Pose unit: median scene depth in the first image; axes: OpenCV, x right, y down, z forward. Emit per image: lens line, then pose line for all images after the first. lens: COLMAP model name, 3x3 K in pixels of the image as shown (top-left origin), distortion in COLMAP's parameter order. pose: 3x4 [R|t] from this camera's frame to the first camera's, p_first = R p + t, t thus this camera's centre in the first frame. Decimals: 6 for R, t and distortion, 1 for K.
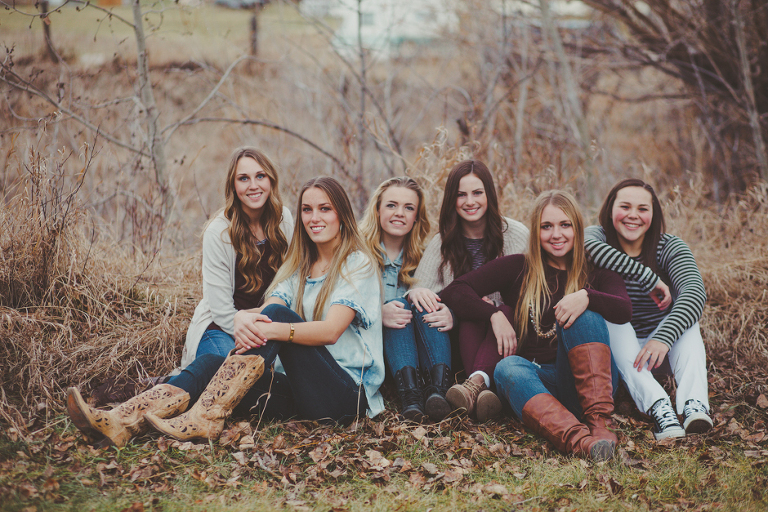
lens RADIAL K [[1726.1, 0, 386.4], [0, 1726.1, 259.3], [0, 0, 1]] dist [-0.206965, 0.000000]
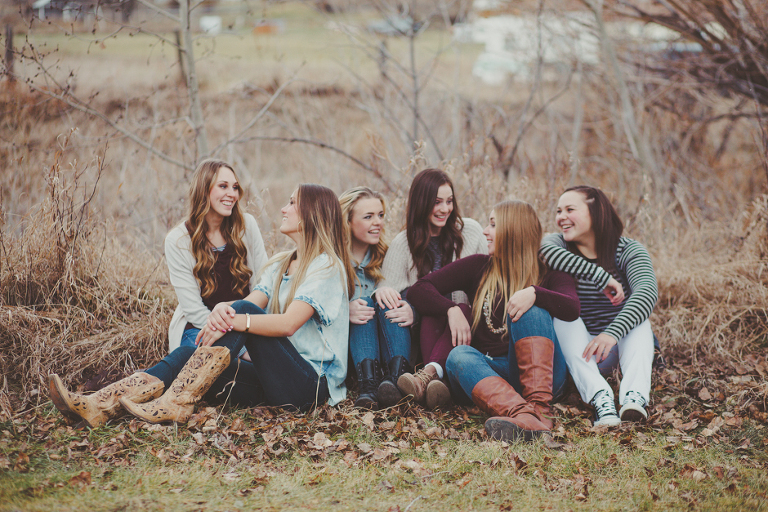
lens RADIAL K [[1726.1, 0, 381.3], [0, 1726.1, 259.8], [0, 0, 1]] dist [-0.206965, 0.000000]
pose [[0.995440, -0.001176, -0.095378, 0.124186], [-0.000300, 0.999880, -0.015467, 0.016823], [0.095385, 0.015426, 0.995321, -0.077996]]
